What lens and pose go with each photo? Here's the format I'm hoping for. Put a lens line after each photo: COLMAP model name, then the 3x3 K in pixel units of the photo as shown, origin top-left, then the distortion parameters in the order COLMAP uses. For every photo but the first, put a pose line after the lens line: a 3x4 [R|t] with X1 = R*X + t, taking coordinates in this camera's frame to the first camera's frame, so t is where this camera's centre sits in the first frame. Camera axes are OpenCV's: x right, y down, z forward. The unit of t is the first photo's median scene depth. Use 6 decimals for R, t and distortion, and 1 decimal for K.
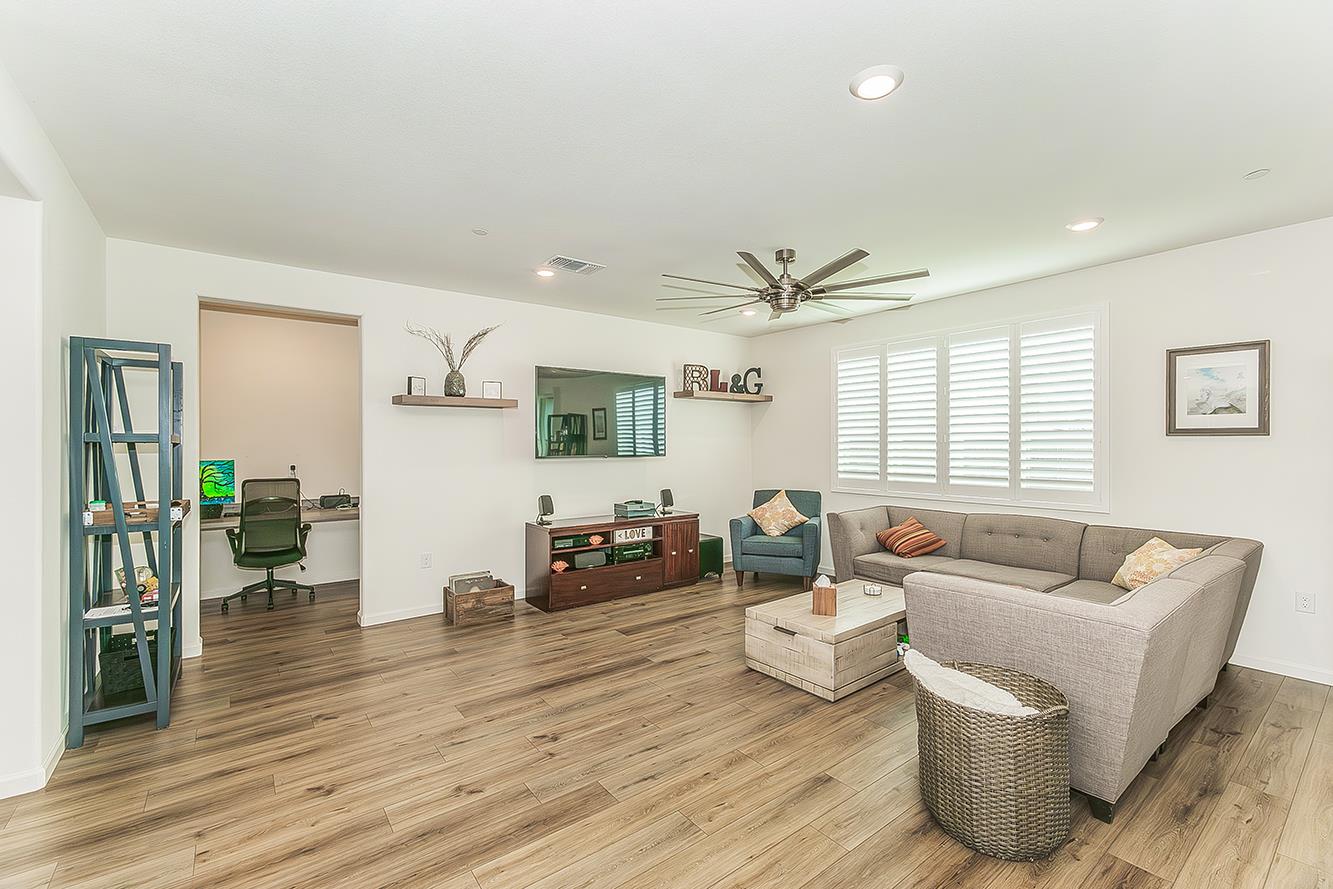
lens RADIAL K [[570.8, 0, 657.9], [0, 570.8, 444.5], [0, 0, 1]] dist [0.007517, -0.002295]
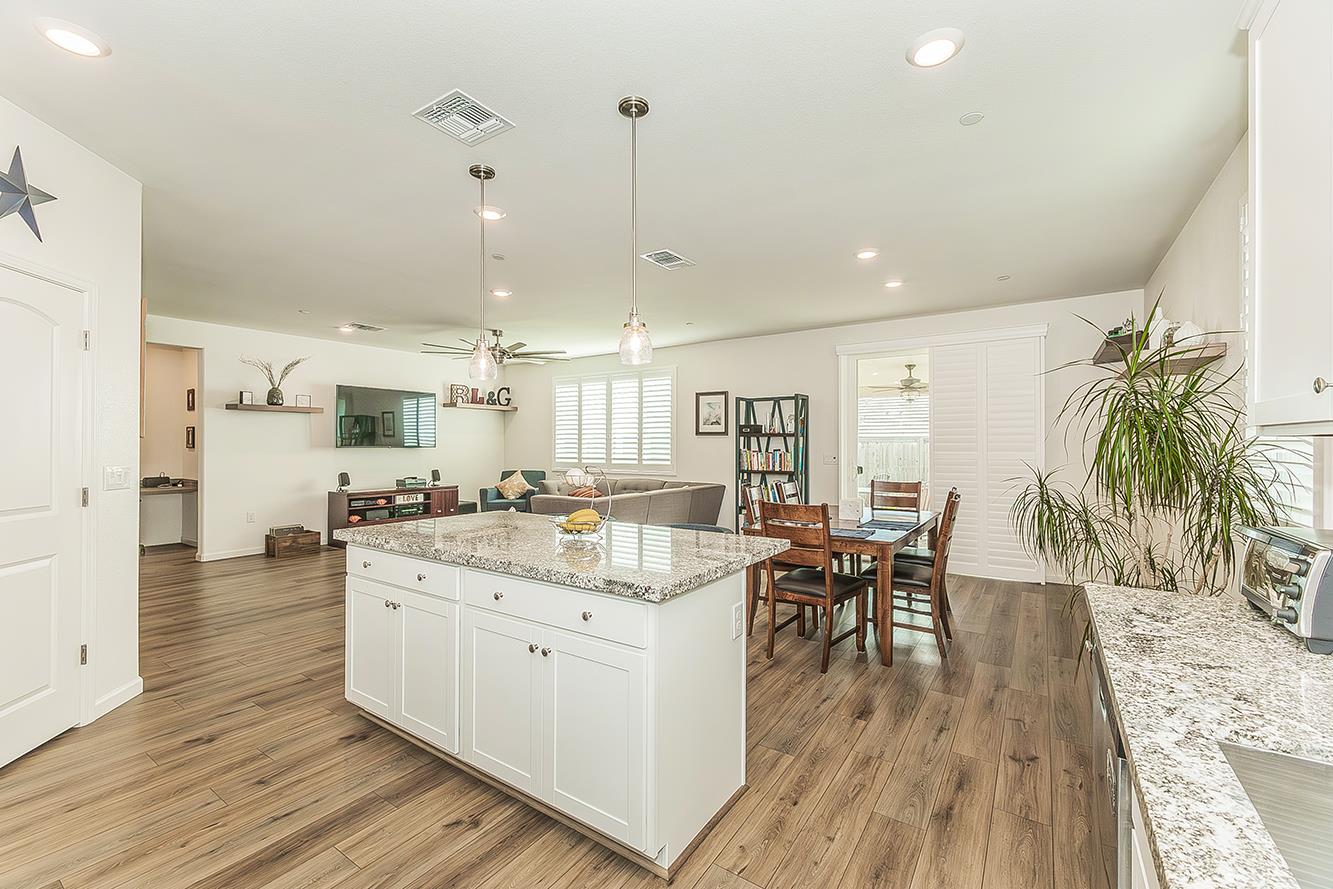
lens RADIAL K [[570.8, 0, 666.1], [0, 570.8, 445.8], [0, 0, 1]] dist [0.007517, -0.002295]
pose [[0.943511, 0.003170, 0.331326, 0.098447], [-0.003342, 0.999994, -0.000051, 0.017071], [-0.331324, -0.001059, 0.943516, -0.664287]]
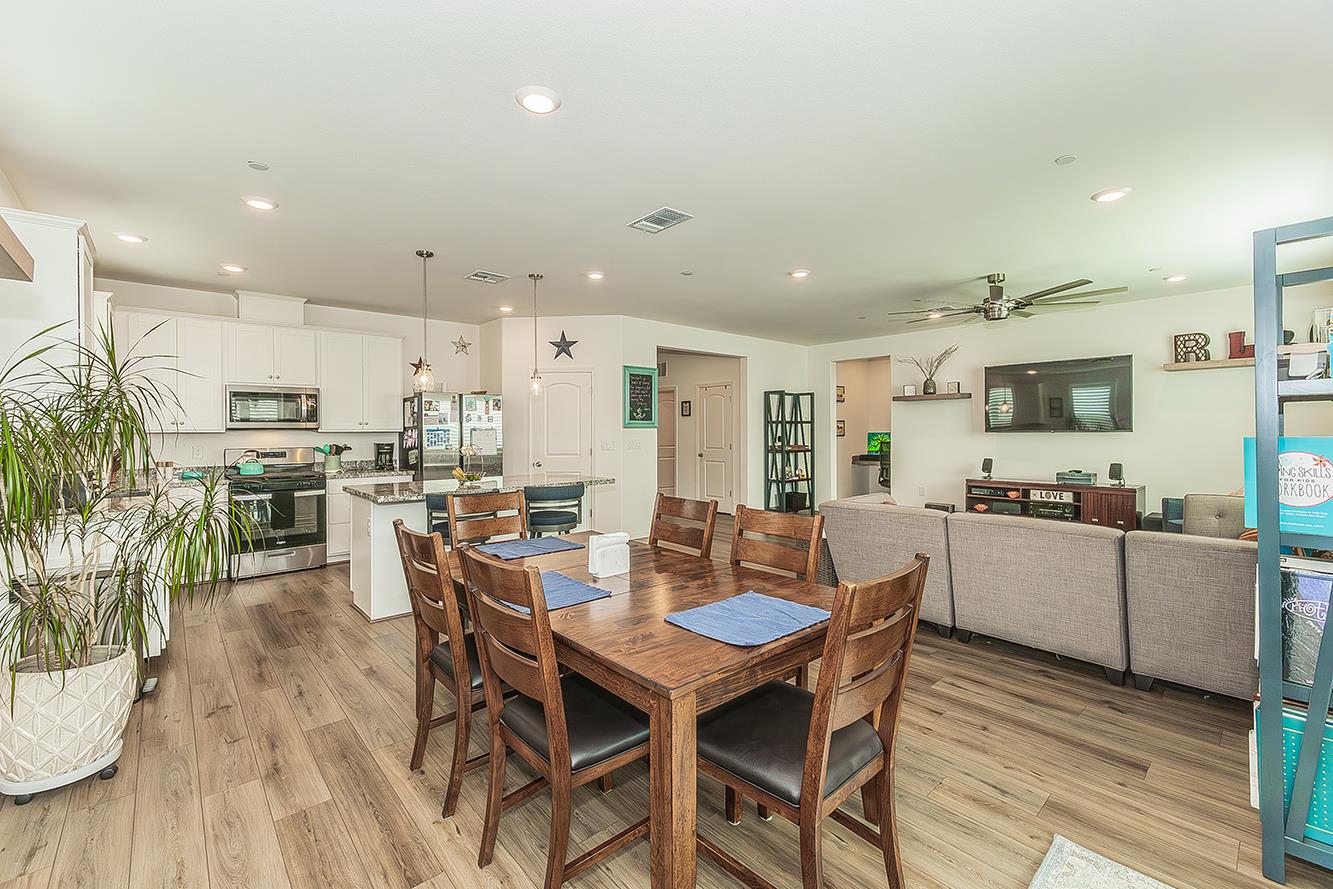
lens RADIAL K [[570.8, 0, 658.1], [0, 570.8, 431.7], [0, 0, 1]] dist [0.007517, -0.002295]
pose [[0.059053, 0.003947, -0.998247, 1.149086], [0.004041, 0.999983, 0.004193, 0.014105], [0.998247, -0.004282, 0.059036, 0.104944]]
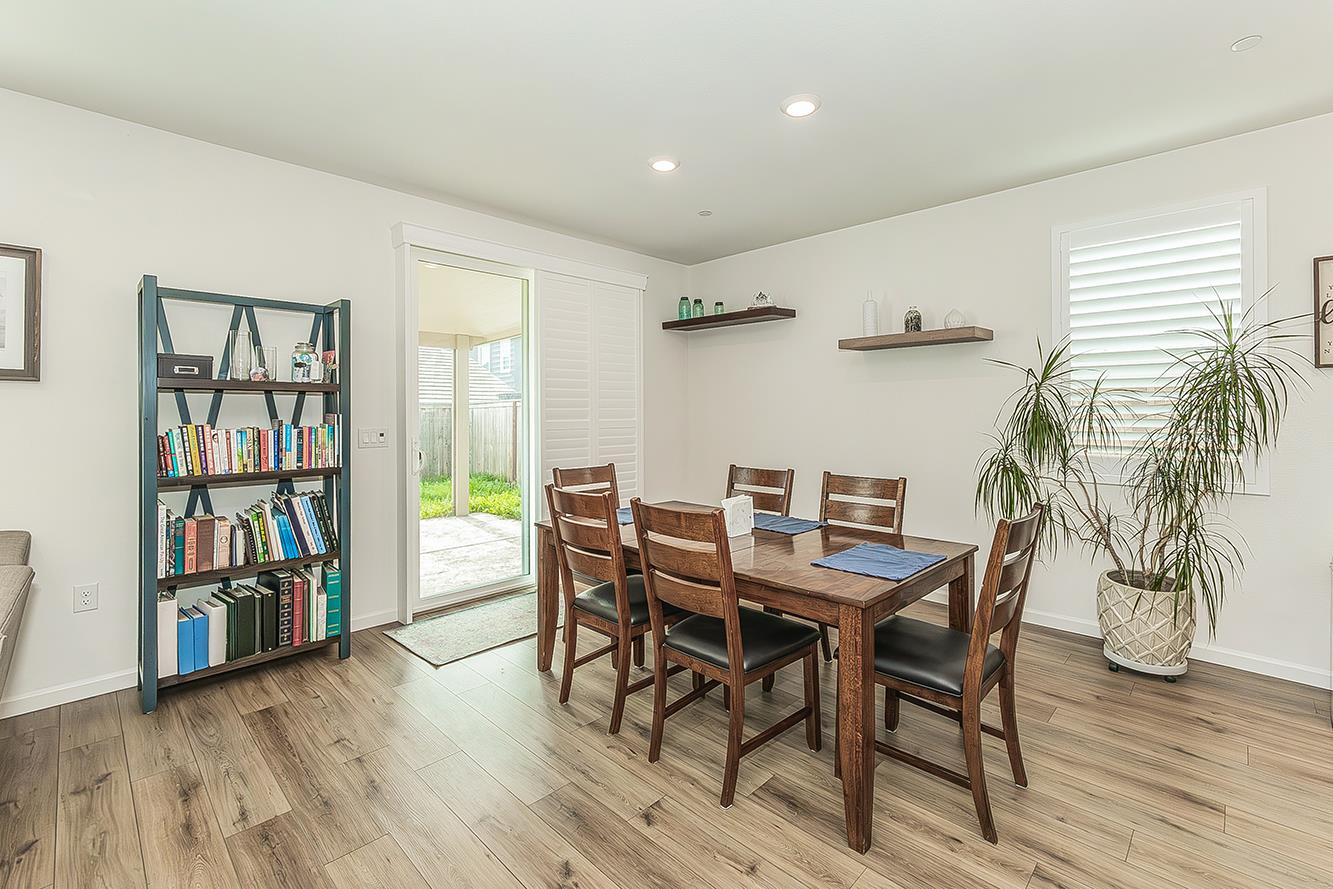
lens RADIAL K [[570.8, 0, 686.7], [0, 570.8, 412.8], [0, 0, 1]] dist [0.007517, -0.002295]
pose [[-0.171818, 0.009325, 0.985084, 0.151425], [0.005375, 0.999949, -0.008528, 0.023965], [-0.985114, 0.003830, -0.171860, 0.228507]]
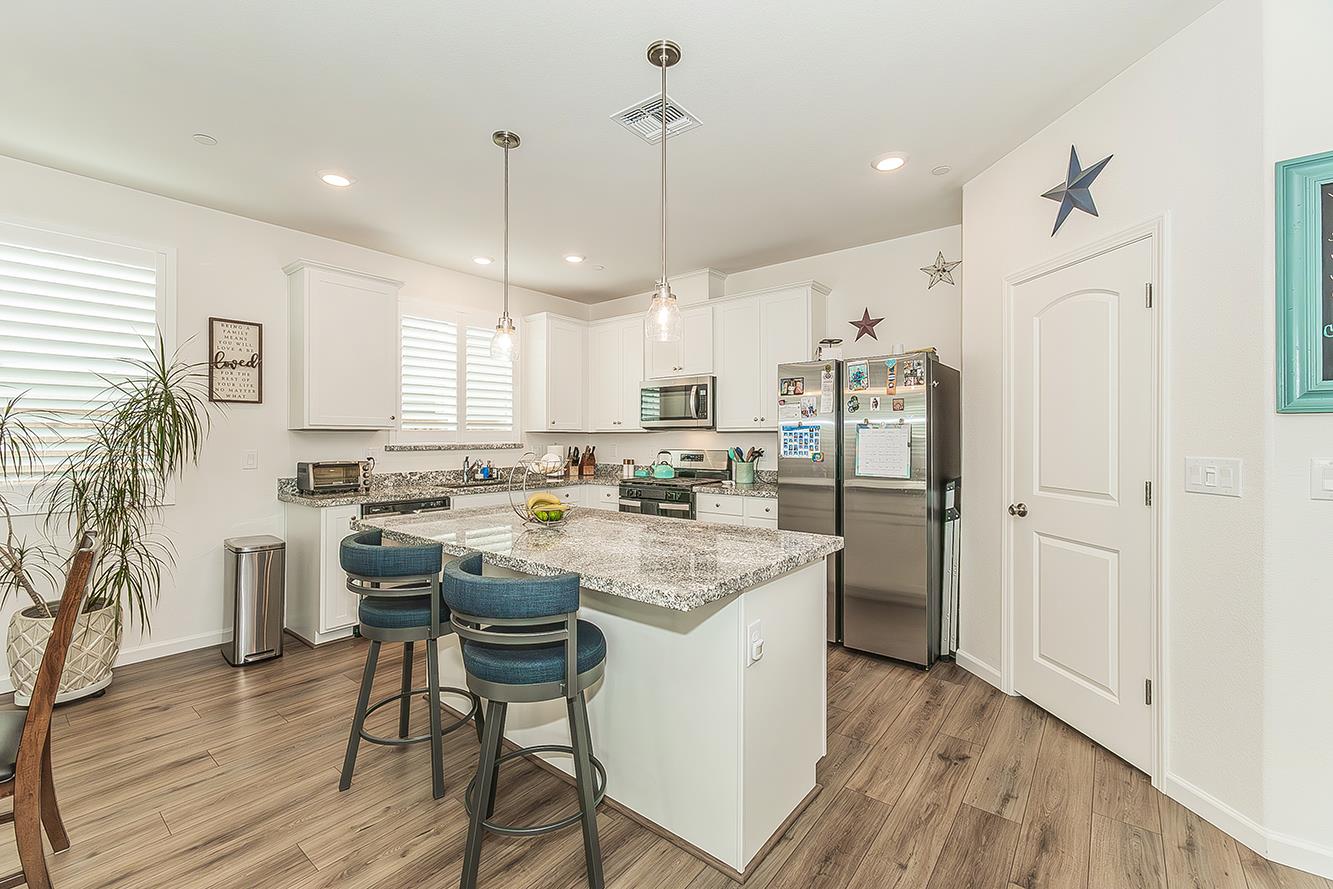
lens RADIAL K [[570.8, 0, 643.0], [0, 570.8, 431.3], [0, 0, 1]] dist [0.007517, -0.002295]
pose [[-0.974459, 0.002050, -0.224556, 0.222592], [0.003547, 0.999974, -0.006260, 0.022973], [0.224537, -0.006897, -0.974441, 0.358803]]
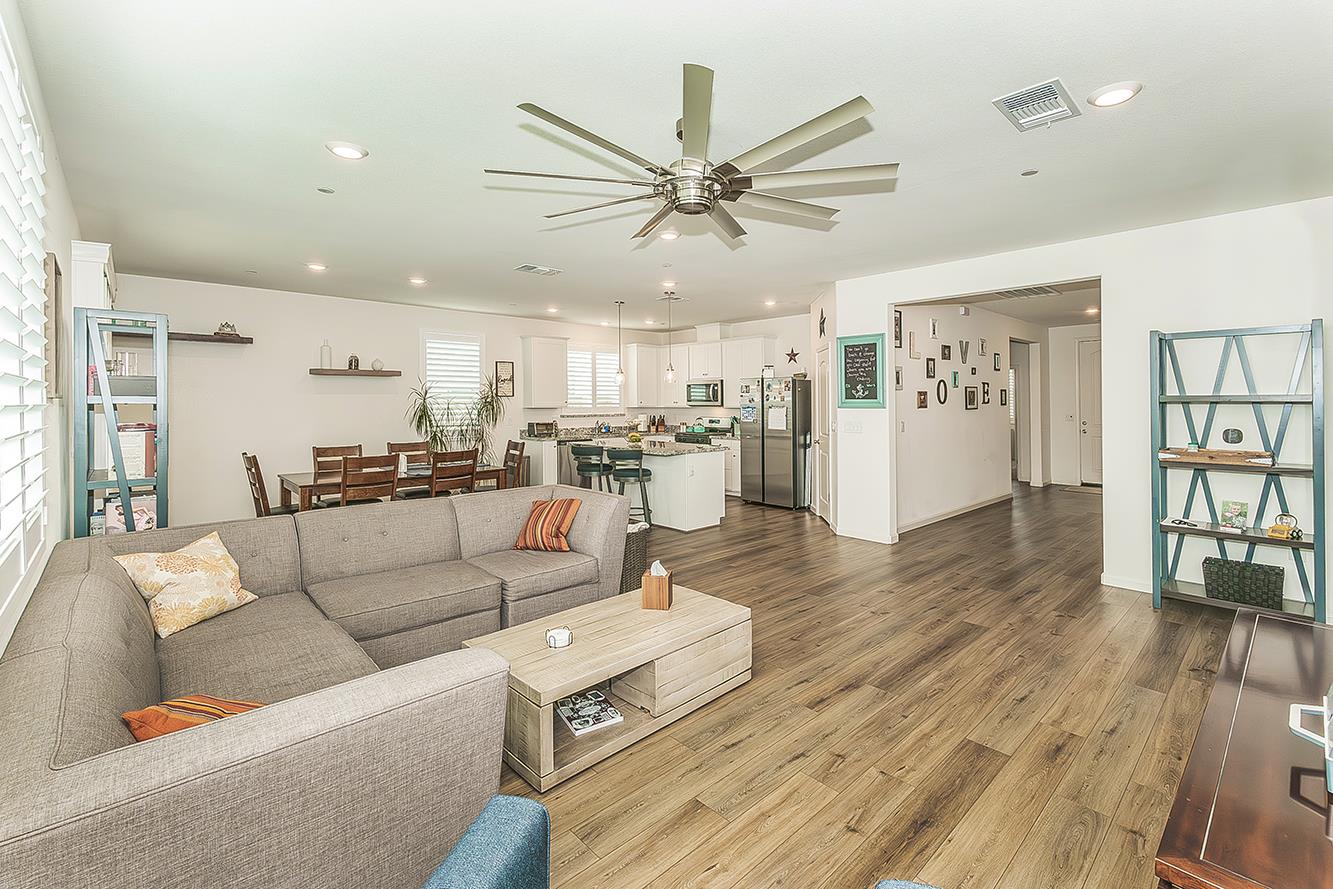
lens RADIAL K [[570.8, 0, 658.3], [0, 570.8, 400.8], [0, 0, 1]] dist [0.007517, -0.002295]
pose [[-0.996580, 0.006150, -0.082399, 0.250844], [0.006085, 0.999981, 0.001037, -0.008356], [0.082404, 0.000532, -0.996599, 1.283121]]
